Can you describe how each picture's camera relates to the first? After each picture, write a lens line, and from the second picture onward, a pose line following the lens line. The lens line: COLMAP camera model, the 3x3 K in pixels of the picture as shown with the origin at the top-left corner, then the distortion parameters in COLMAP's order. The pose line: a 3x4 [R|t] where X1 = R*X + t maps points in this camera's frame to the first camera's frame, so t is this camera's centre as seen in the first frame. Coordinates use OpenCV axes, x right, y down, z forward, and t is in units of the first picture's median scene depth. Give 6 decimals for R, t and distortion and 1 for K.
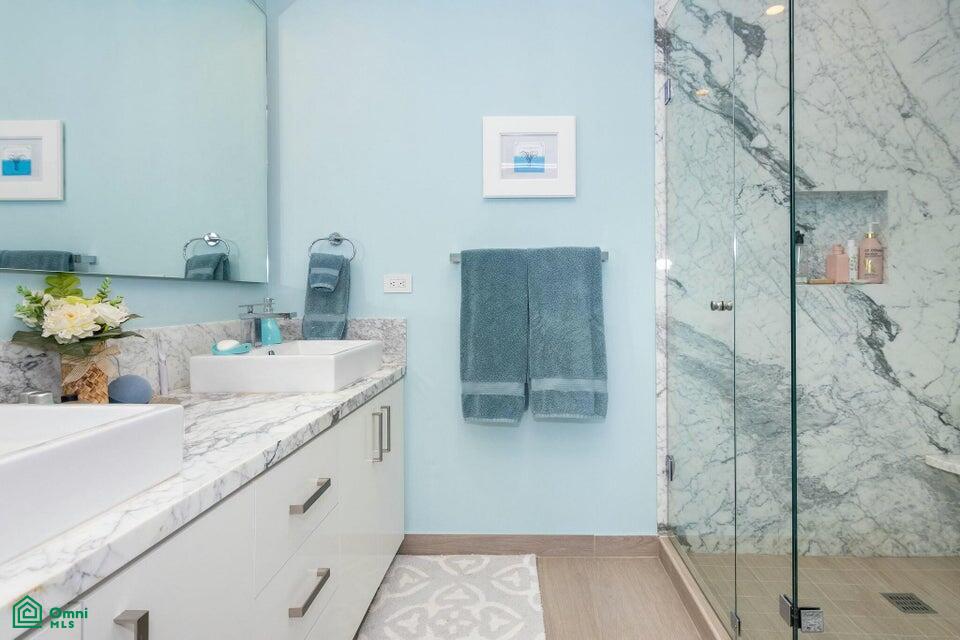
lens RADIAL K [[512.4, 0, 506.7], [0, 512.4, 298.8], [0, 0, 1]] dist [0.000483, 0.000070]
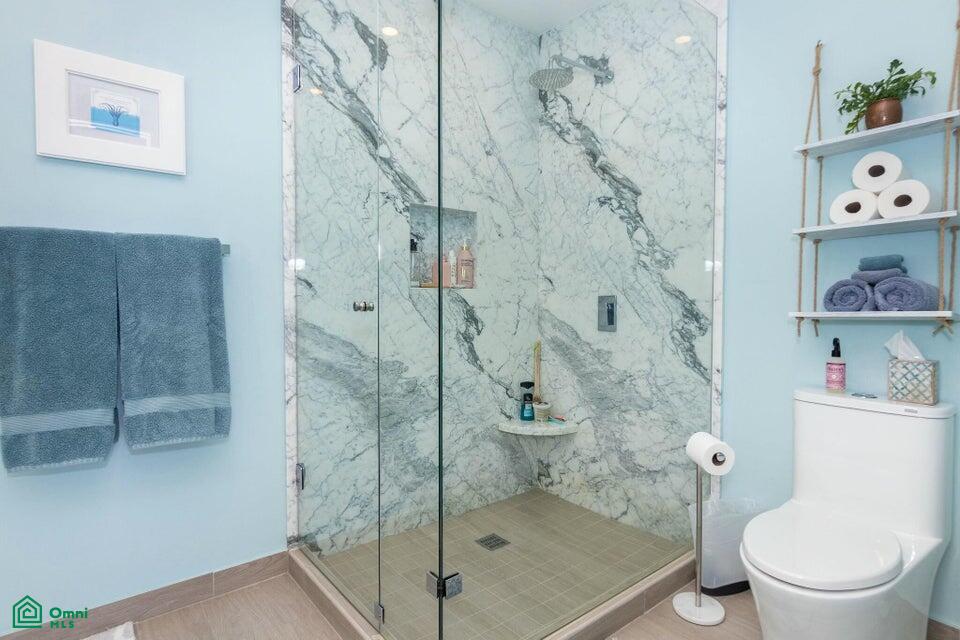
lens RADIAL K [[512.4, 0, 486.6], [0, 512.4, 314.1], [0, 0, 1]] dist [0.000483, 0.000070]
pose [[0.761884, -0.010984, 0.647621, -0.035052], [-0.005993, 0.999694, 0.024006, 0.002202], [-0.647686, -0.022171, 0.761585, 0.055746]]
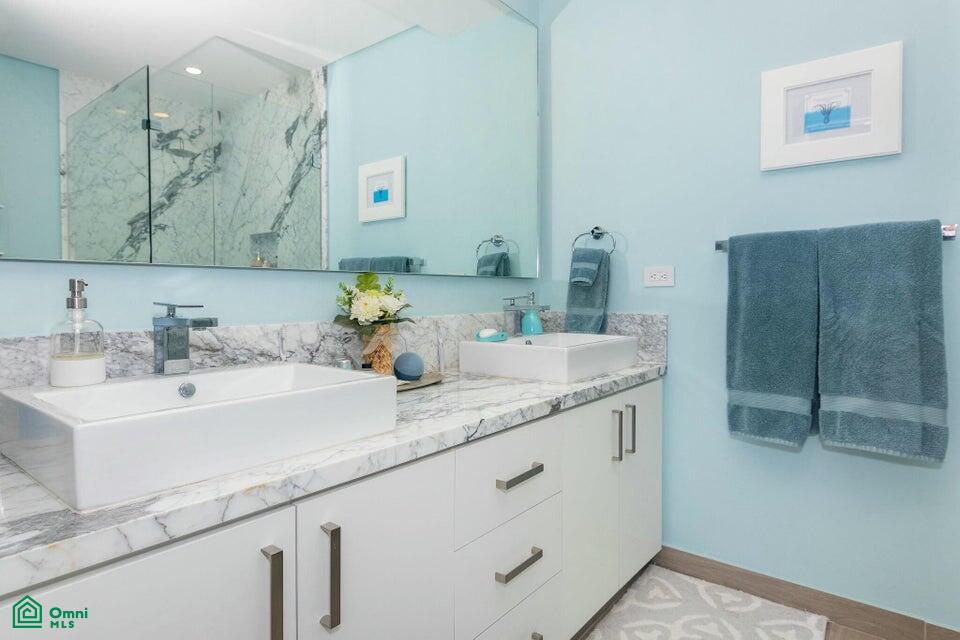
lens RADIAL K [[534.1, 0, 494.9], [0, 534.1, 306.3], [0, 0, 1]] dist [-0.000812, 0.000752]
pose [[0.800473, 0.014511, -0.599193, 0.135455], [-0.002008, 0.999766, 0.021529, 0.003959], [0.599366, -0.016030, 0.800315, 0.047085]]
